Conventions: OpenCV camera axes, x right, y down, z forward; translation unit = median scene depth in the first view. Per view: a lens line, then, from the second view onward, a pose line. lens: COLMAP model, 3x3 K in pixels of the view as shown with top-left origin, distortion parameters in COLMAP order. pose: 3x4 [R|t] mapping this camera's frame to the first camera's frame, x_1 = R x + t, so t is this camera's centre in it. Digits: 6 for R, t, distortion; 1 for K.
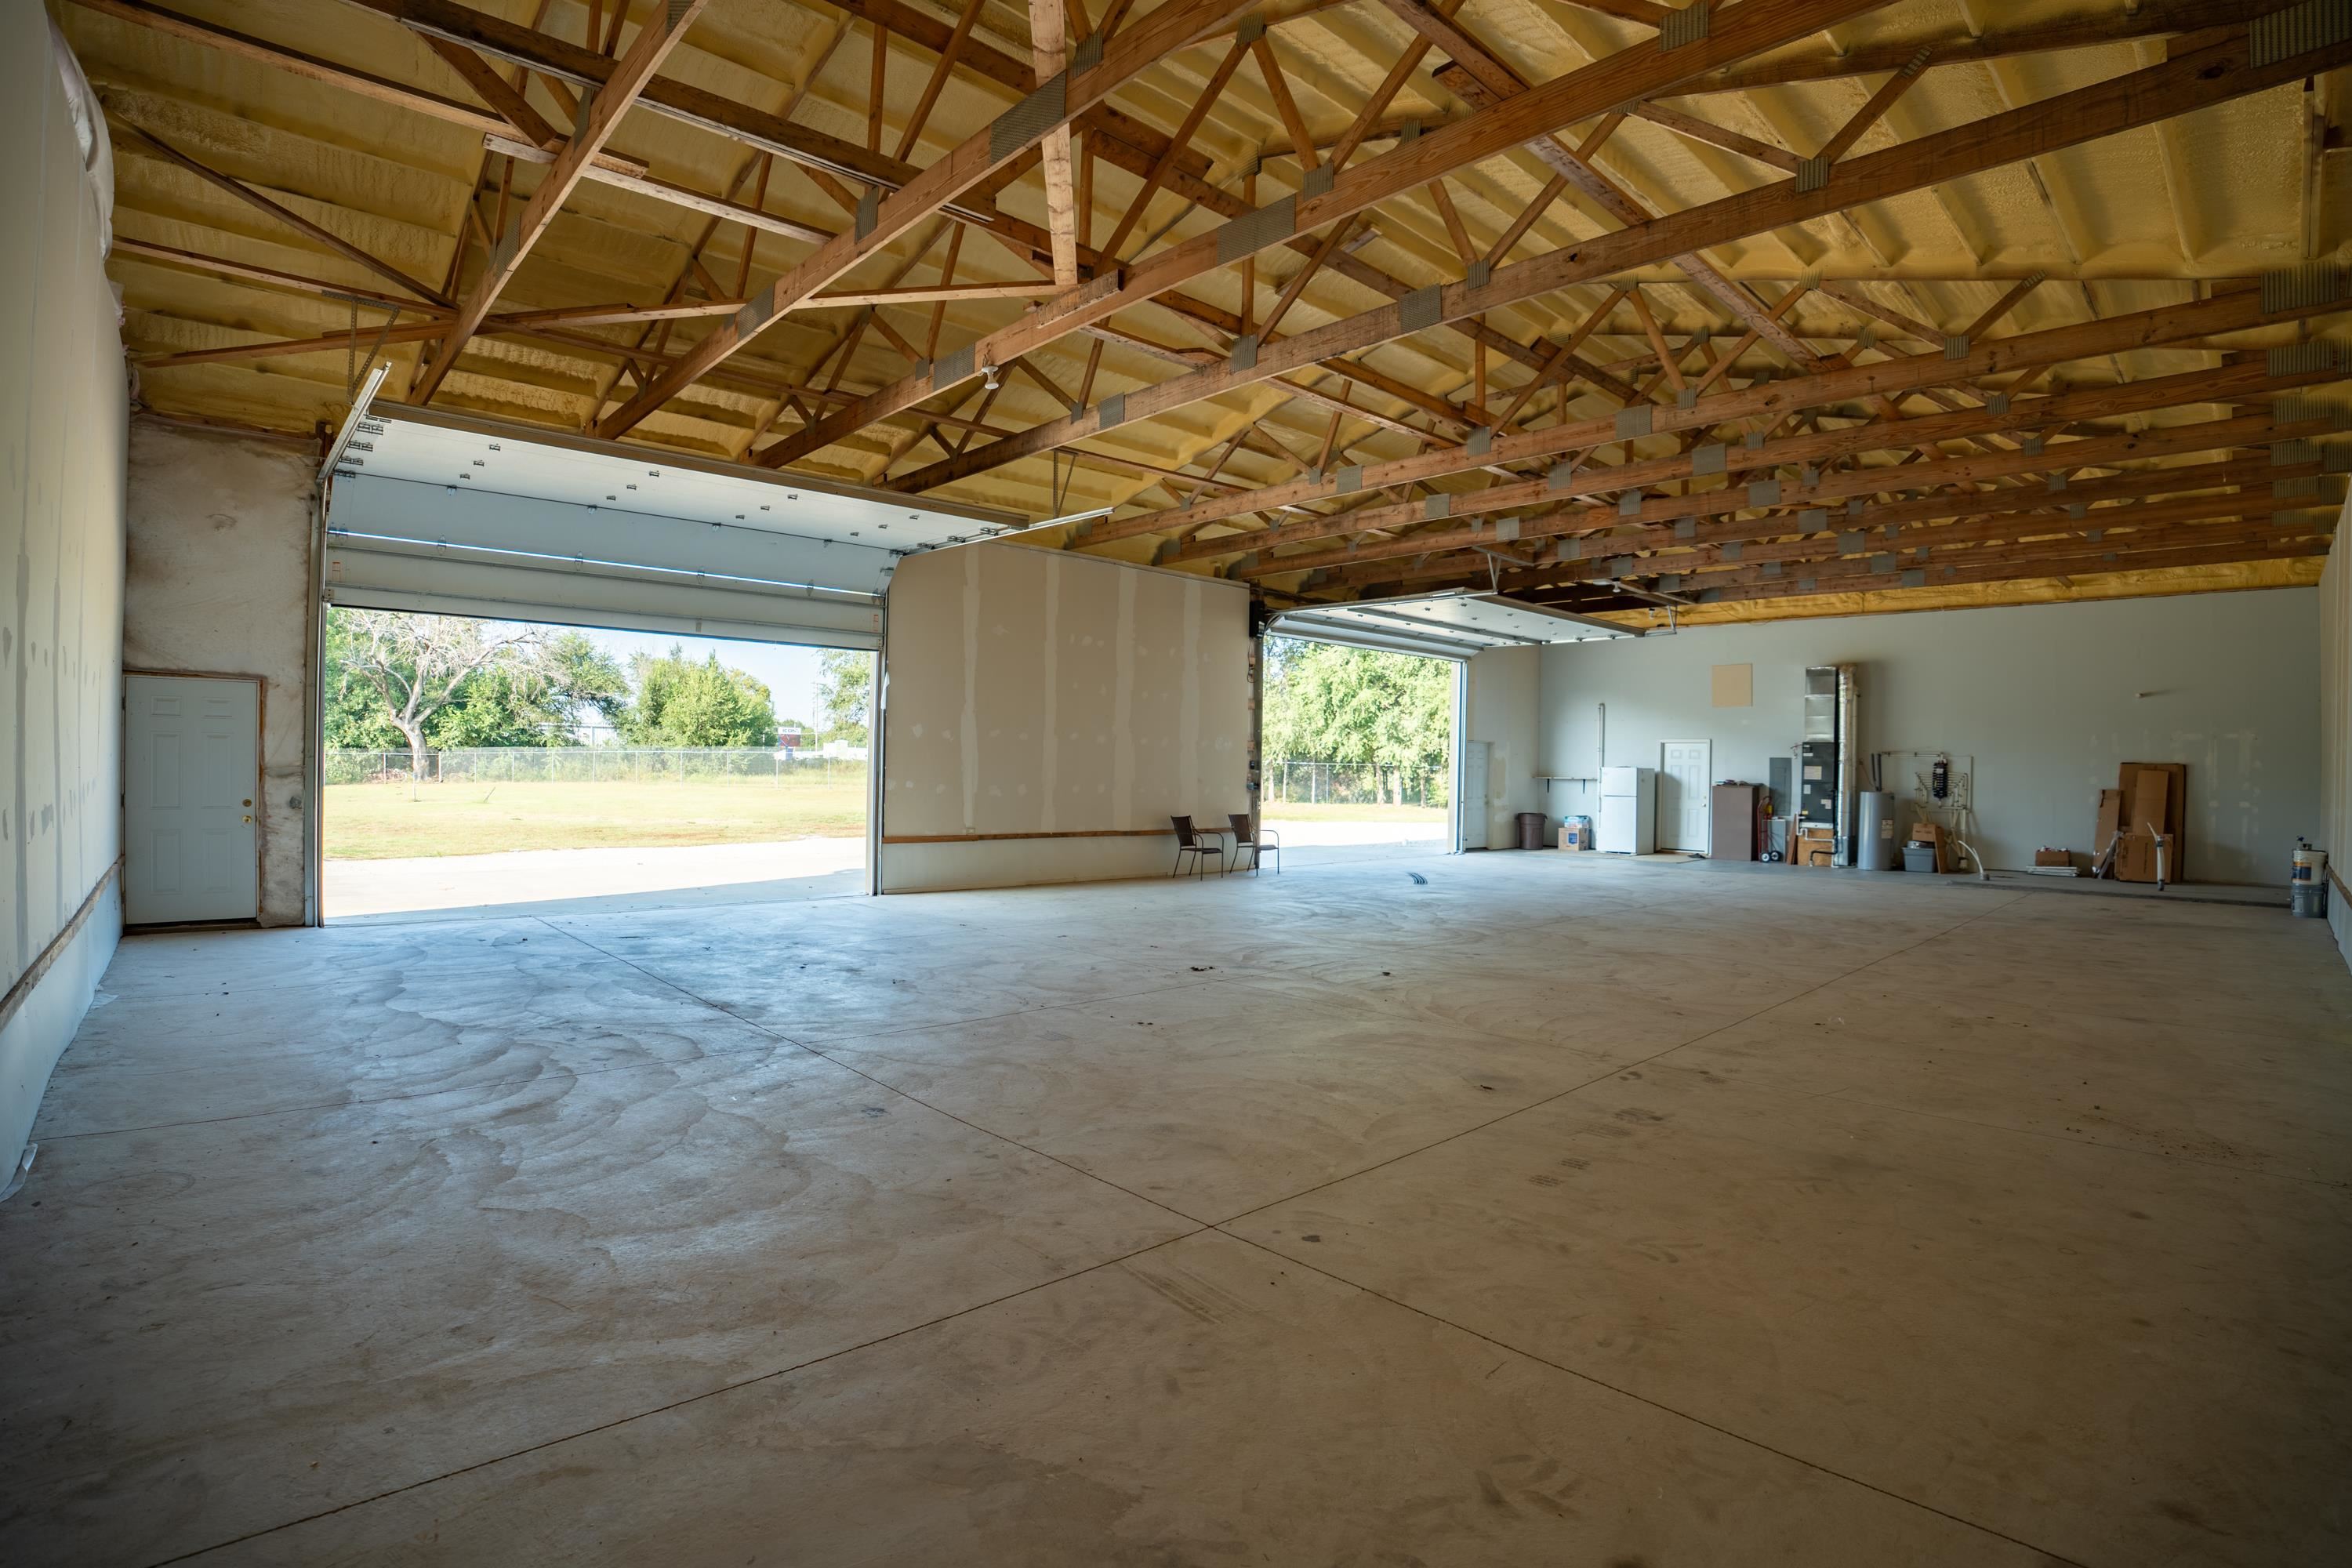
lens RADIAL K [[1130.7, 0, 1201.7], [0, 1130.7, 777.4], [0, 0, 1]] dist [-0.131624, 0.035308]
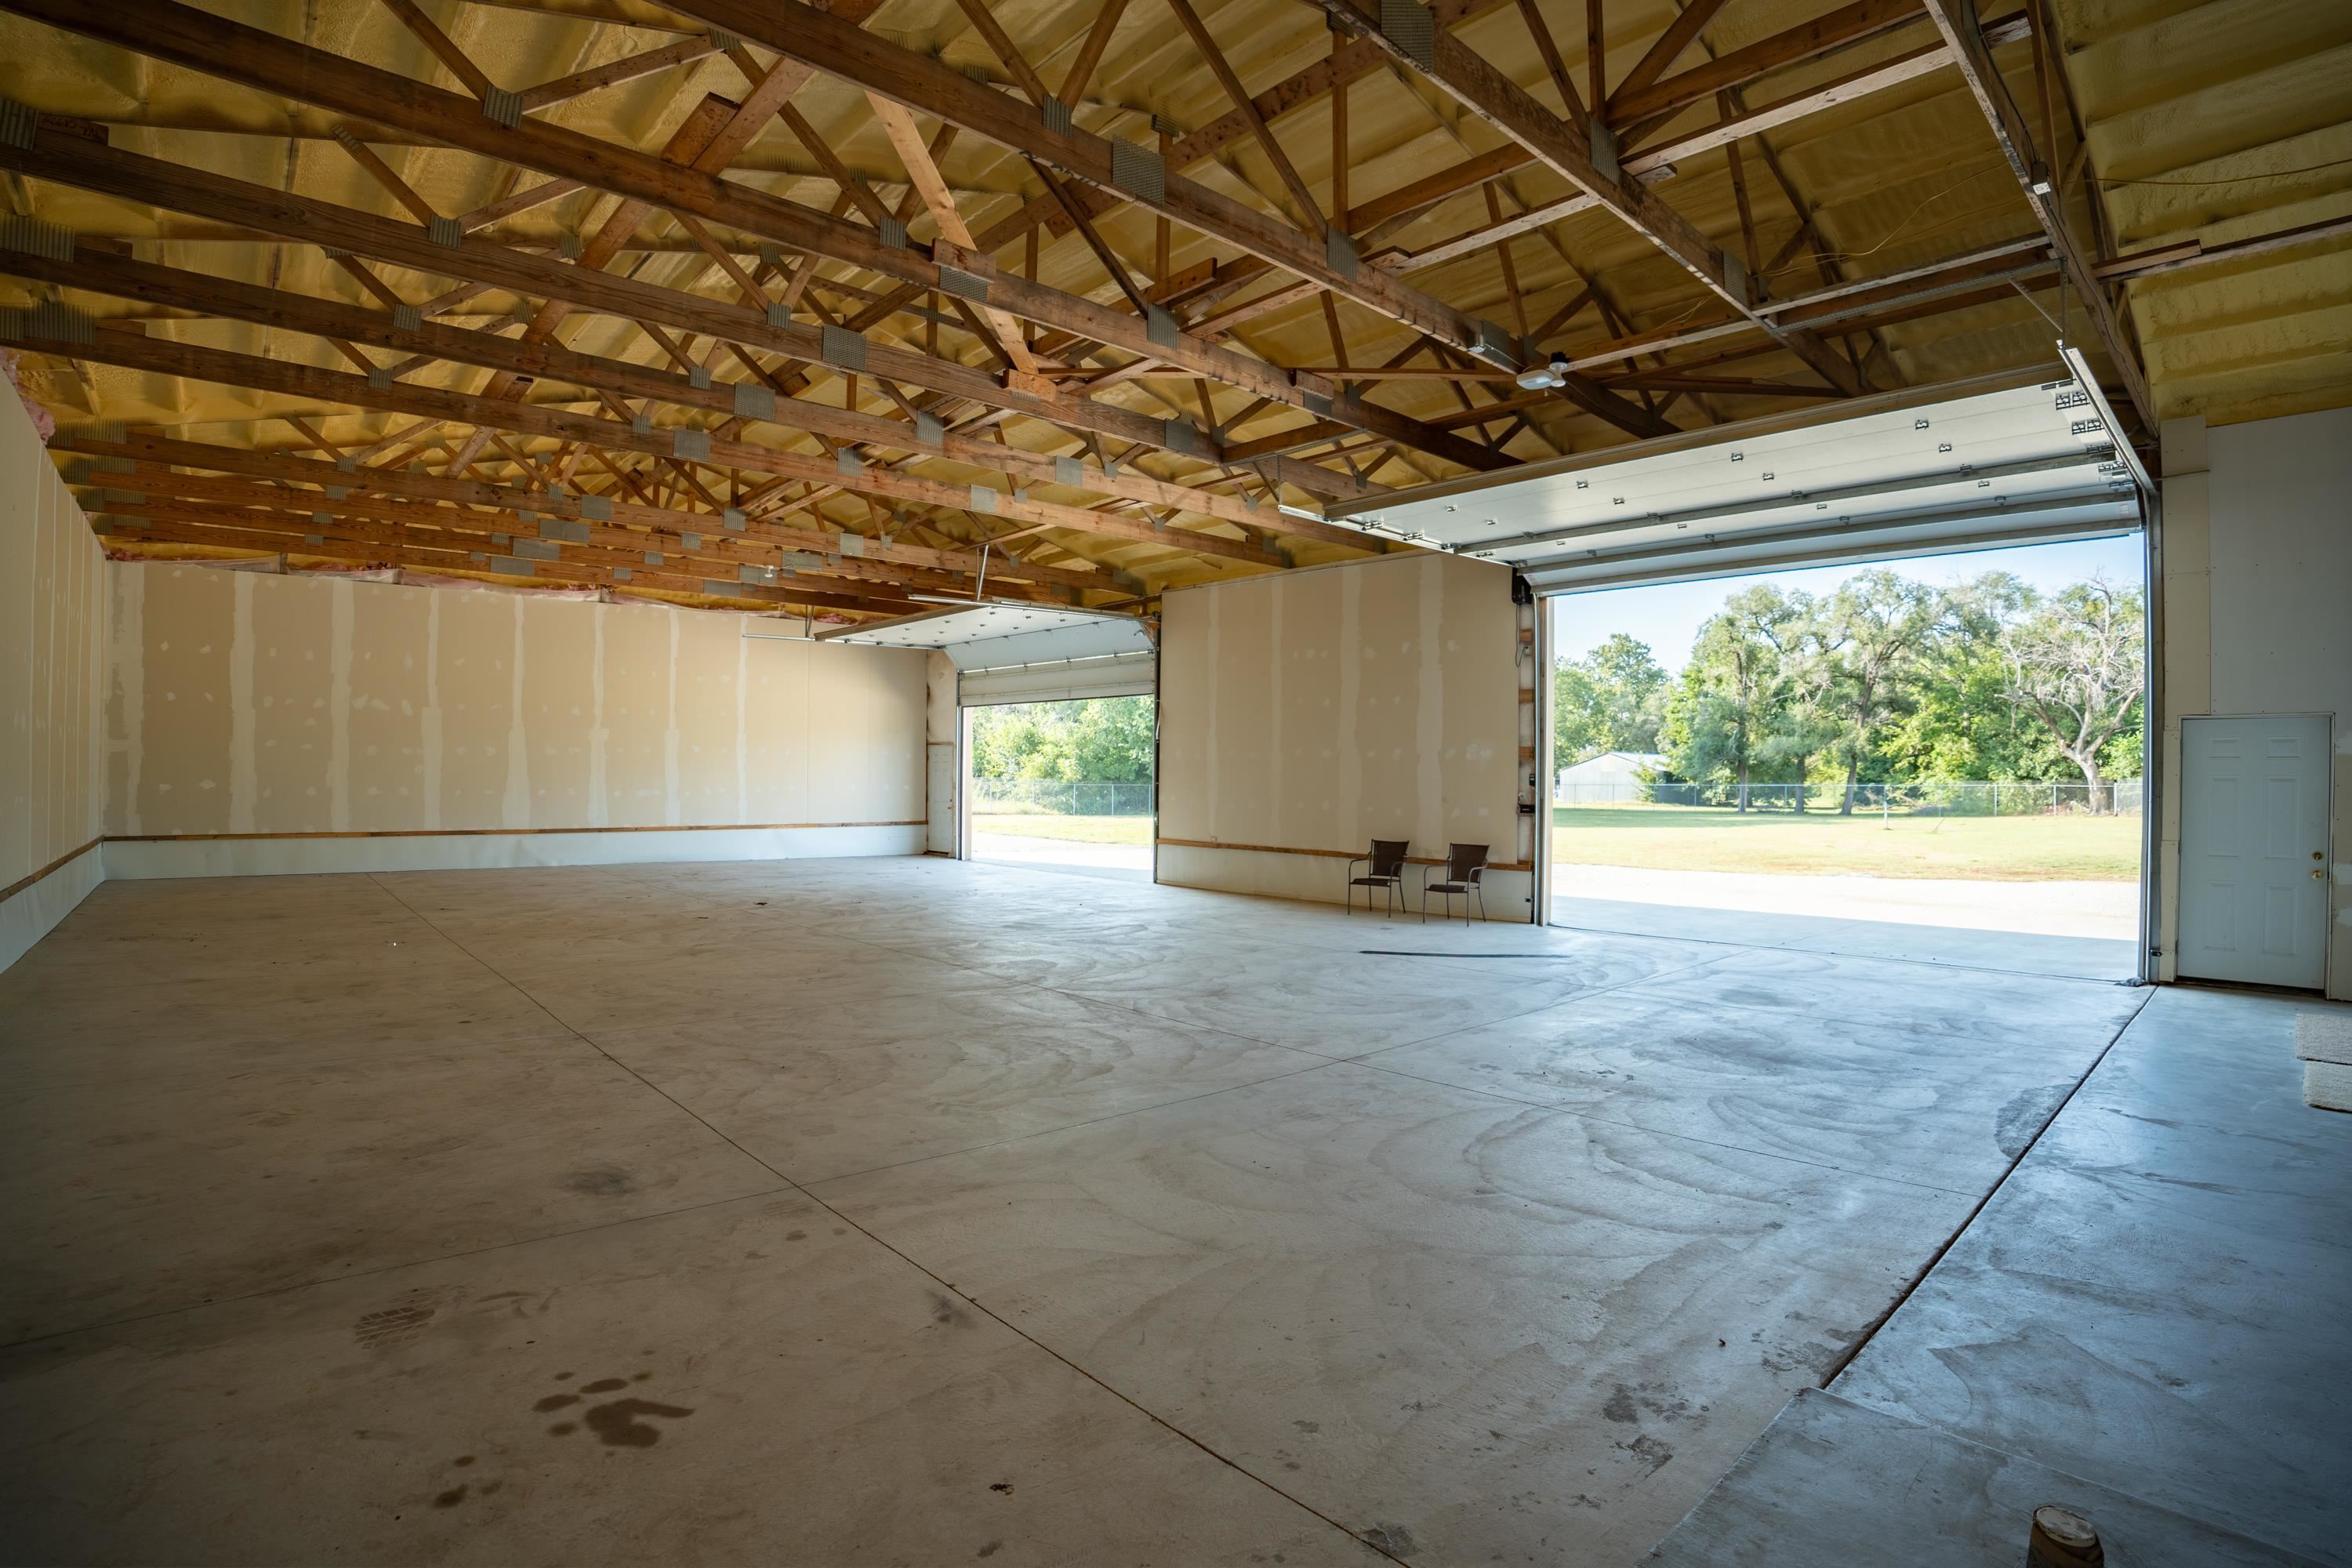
lens RADIAL K [[1130.7, 0, 1201.7], [0, 1130.7, 777.4], [0, 0, 1]] dist [-0.131624, 0.035308]
pose [[-0.000544, -0.016467, -0.999864, 1.374683], [-0.018817, 0.999688, -0.016454, 0.005703], [0.999823, 0.018806, -0.000854, 1.431126]]
